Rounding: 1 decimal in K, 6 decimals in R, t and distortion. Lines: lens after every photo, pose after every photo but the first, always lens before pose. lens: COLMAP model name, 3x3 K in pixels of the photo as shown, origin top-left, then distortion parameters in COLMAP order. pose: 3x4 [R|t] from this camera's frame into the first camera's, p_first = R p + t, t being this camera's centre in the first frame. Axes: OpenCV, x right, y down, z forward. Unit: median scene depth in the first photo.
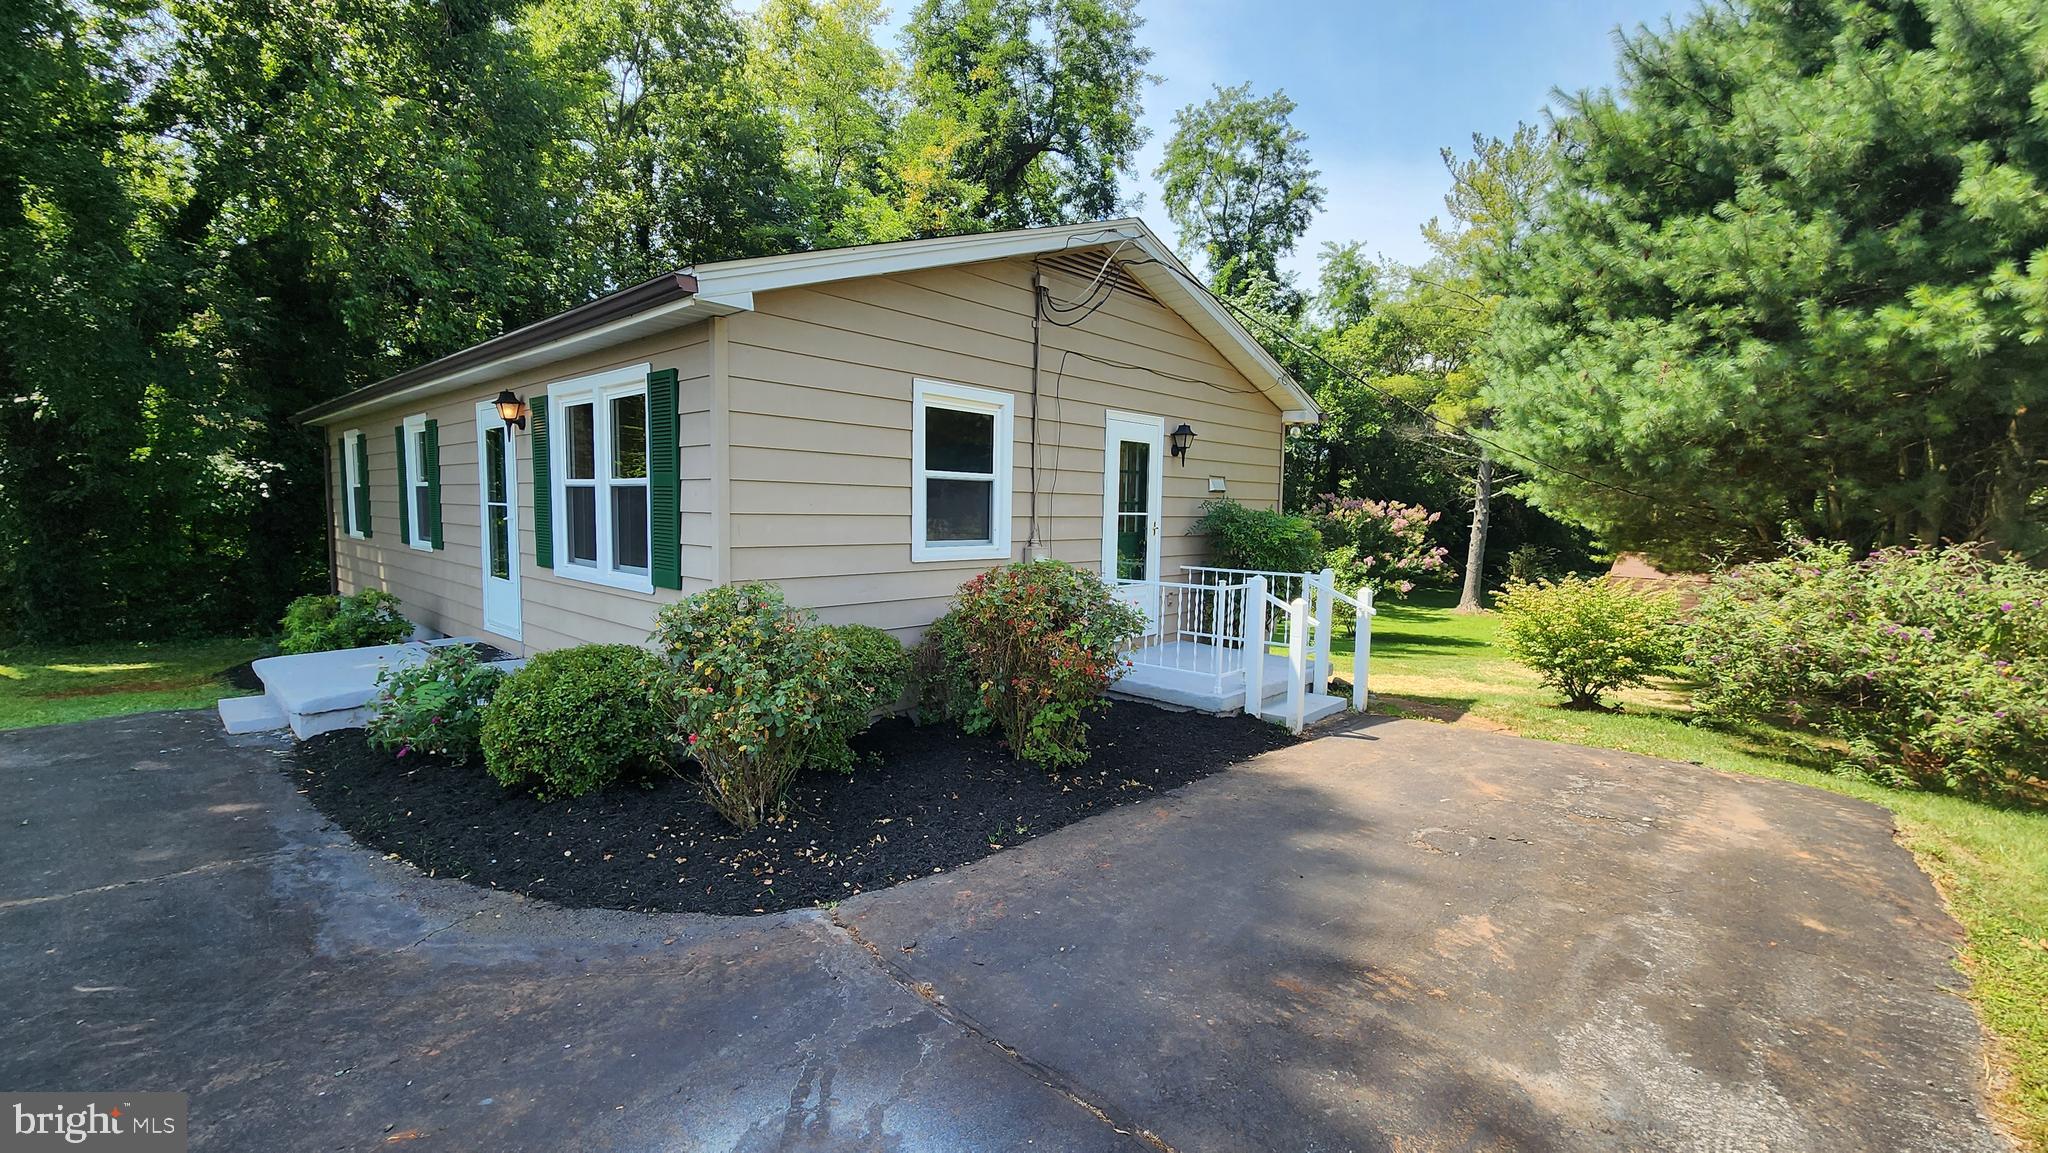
lens RADIAL K [[842.3, 0, 1017.0], [0, 842.3, 582.1], [0, 0, 1]] dist [0.004202, -0.002526]
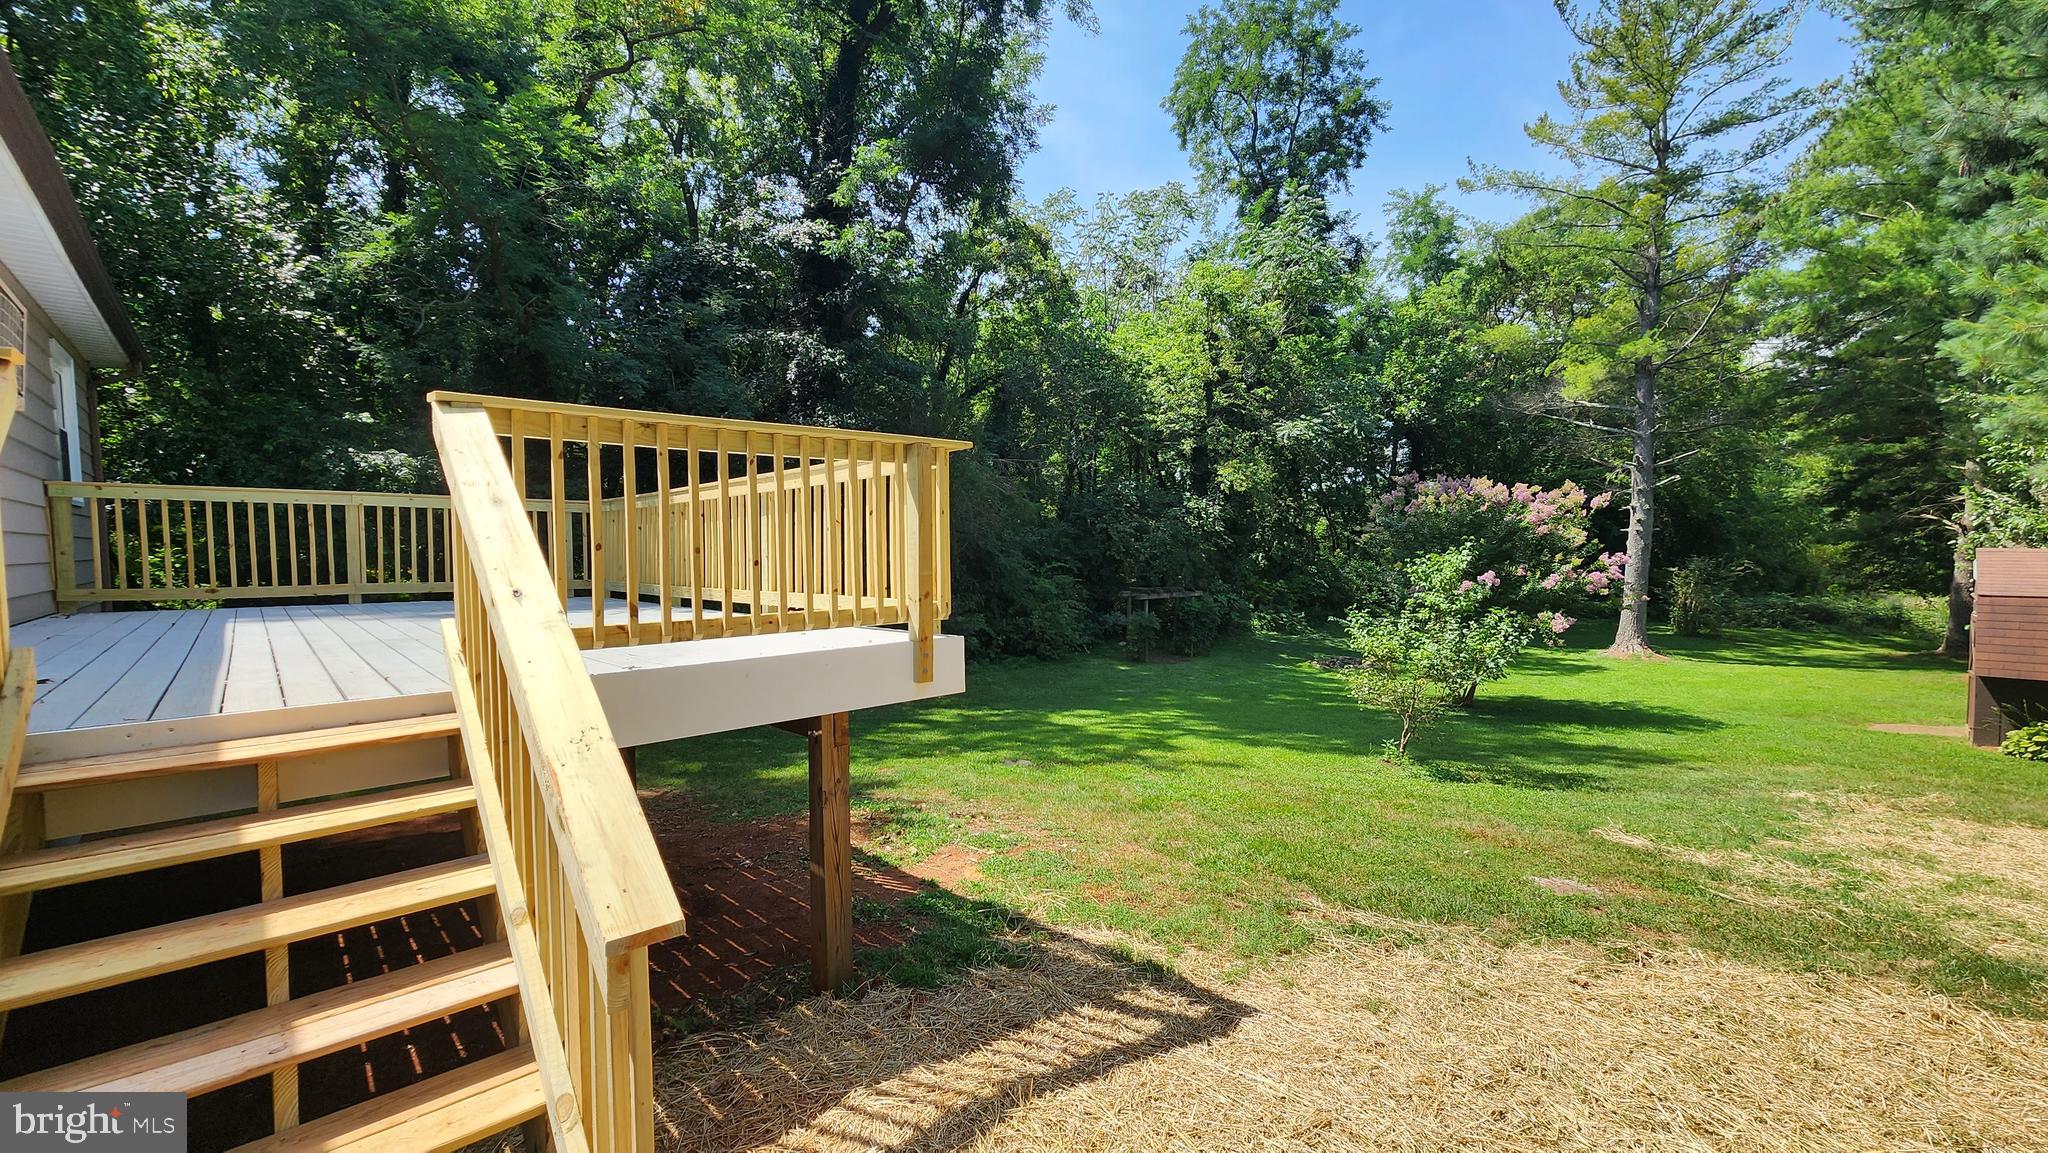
lens RADIAL K [[842.3, 0, 1010.1], [0, 842.3, 579.3], [0, 0, 1]] dist [0.004202, -0.002526]
pose [[0.995408, -0.024511, -0.092533, 0.406935], [0.020041, 0.998601, -0.048938, -0.009354], [0.093603, 0.046859, 0.994506, 1.099005]]
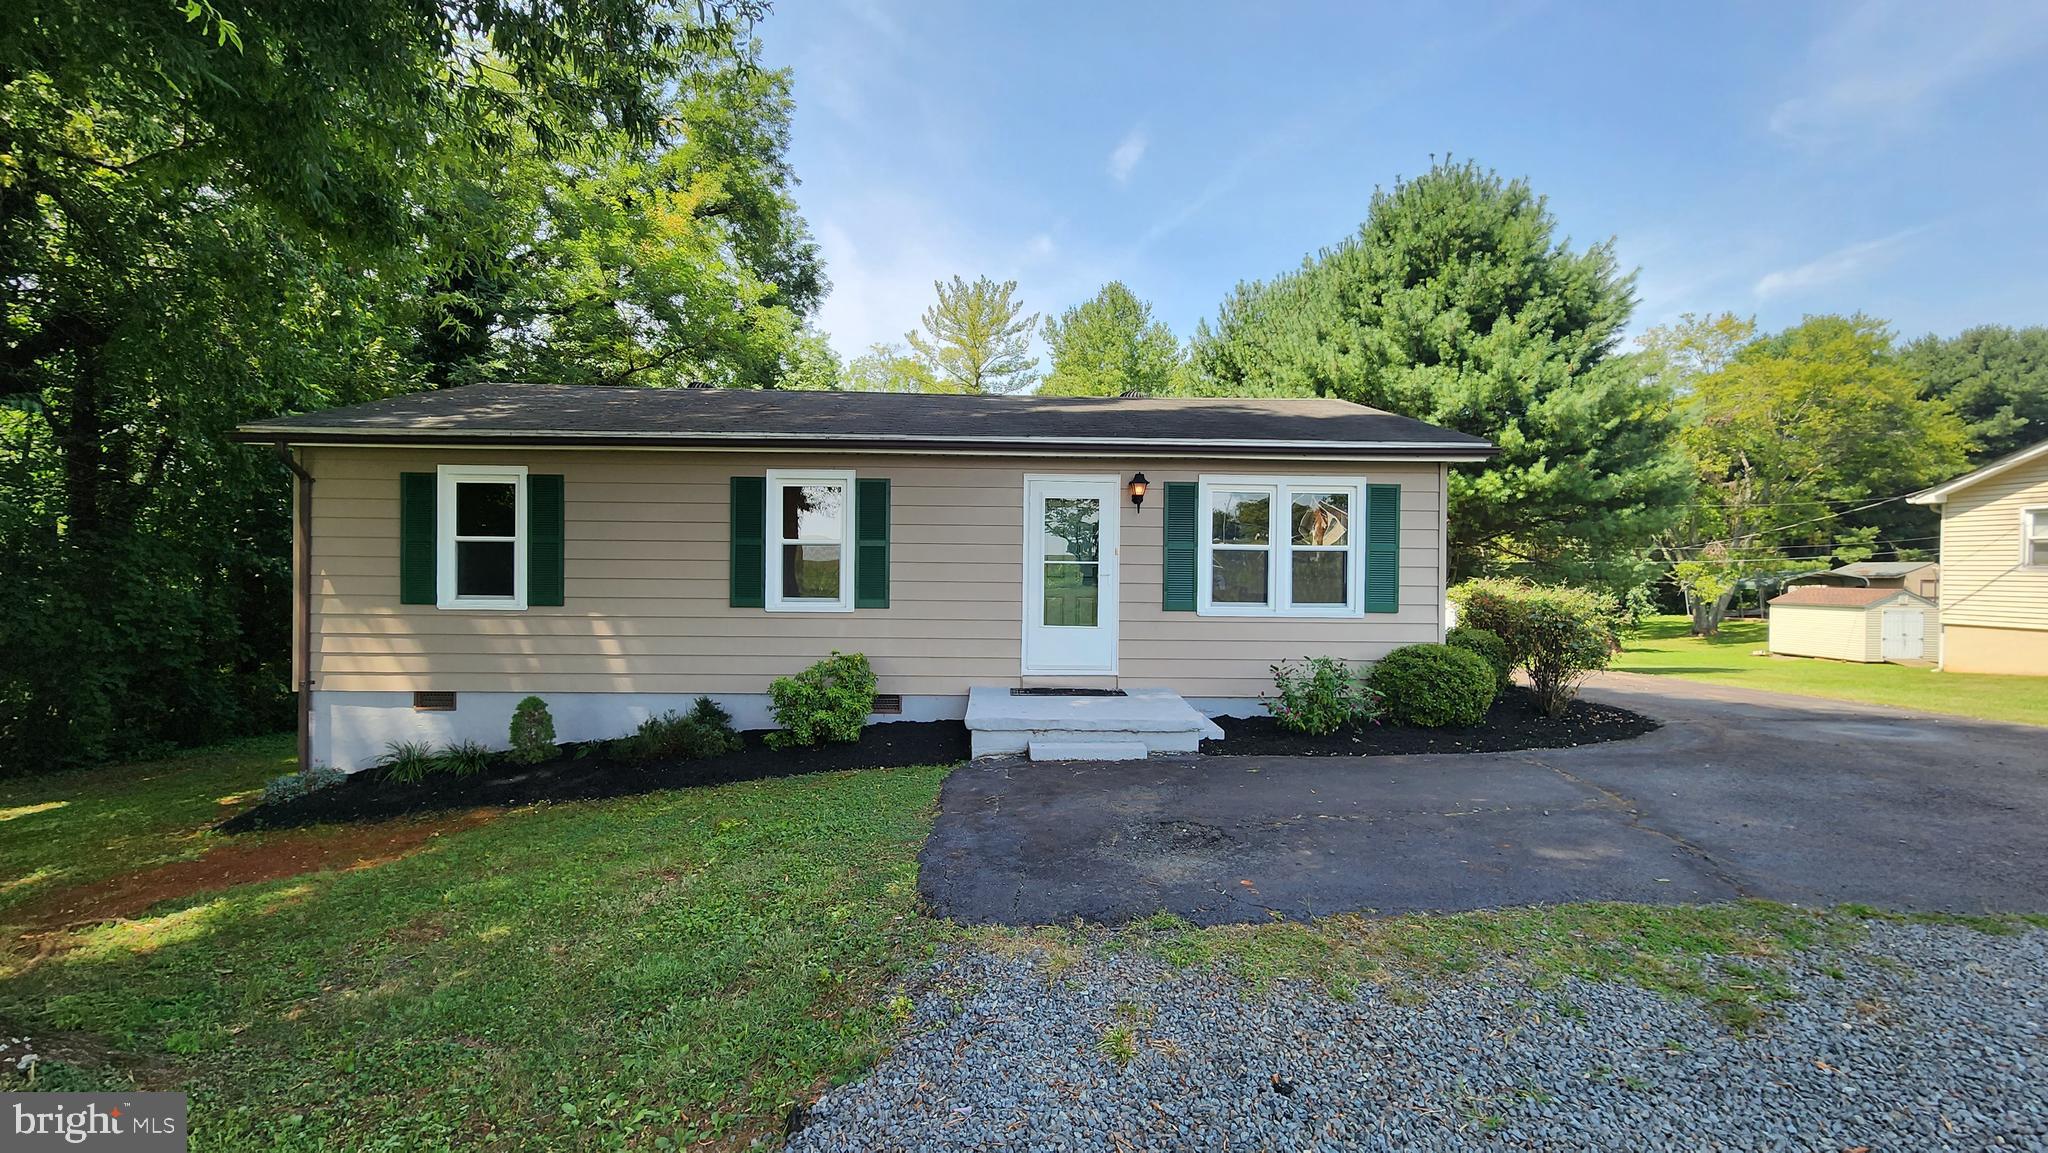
lens RADIAL K [[842.3, 0, 1013.9], [0, 842.3, 576.4], [0, 0, 1]] dist [0.004202, -0.002526]
pose [[0.723726, -0.012908, 0.689967, -1.145879], [0.063098, 0.996875, -0.047535, -0.018379], [-0.687197, 0.077938, 0.722279, 0.160993]]
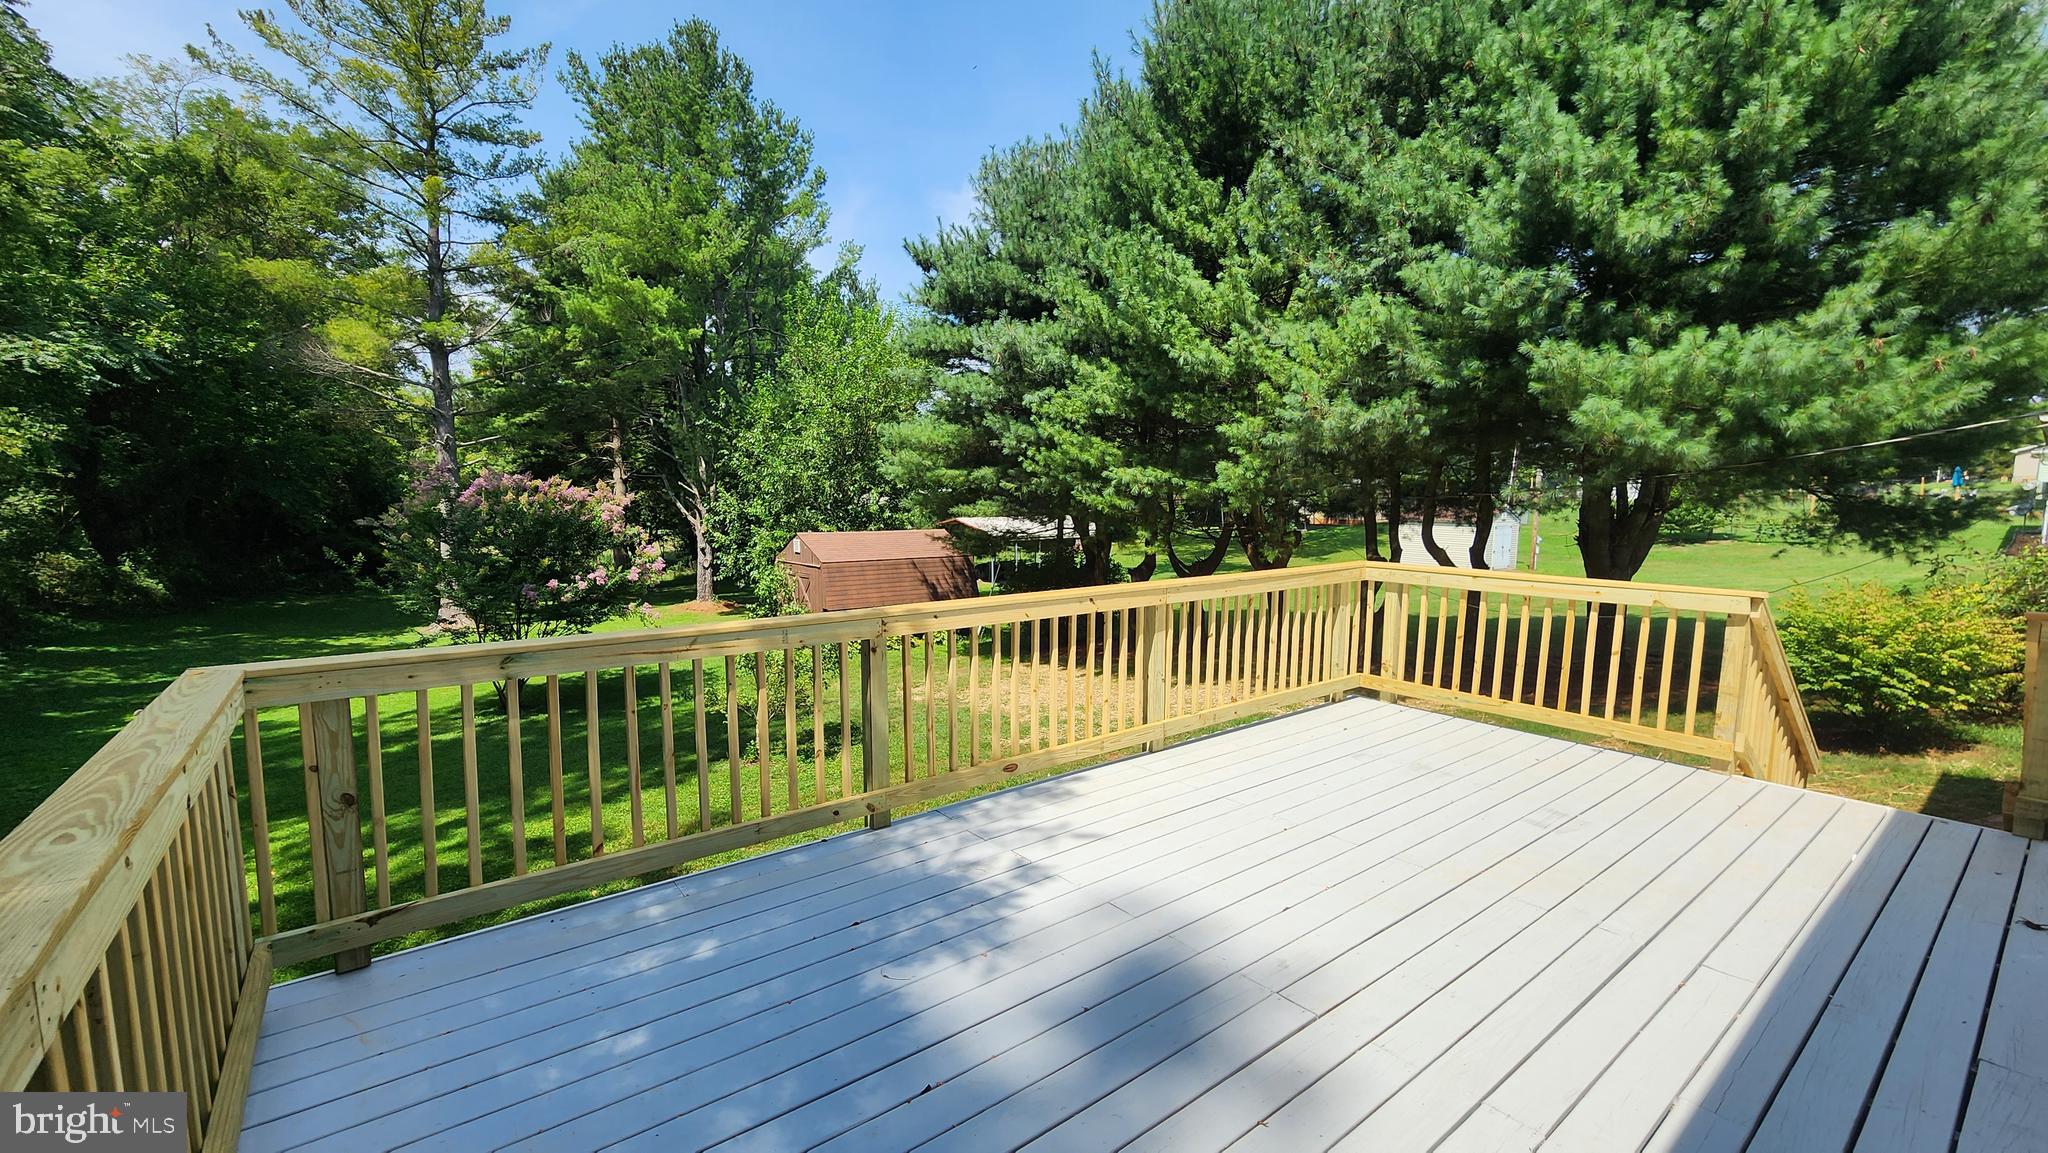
lens RADIAL K [[842.3, 0, 1010.6], [0, 842.3, 588.7], [0, 0, 1]] dist [0.004202, -0.002526]
pose [[0.171729, -0.131823, 0.976285, -0.319965], [0.083236, 0.989405, 0.118953, -0.177981], [-0.981622, 0.060835, 0.180882, 1.677268]]
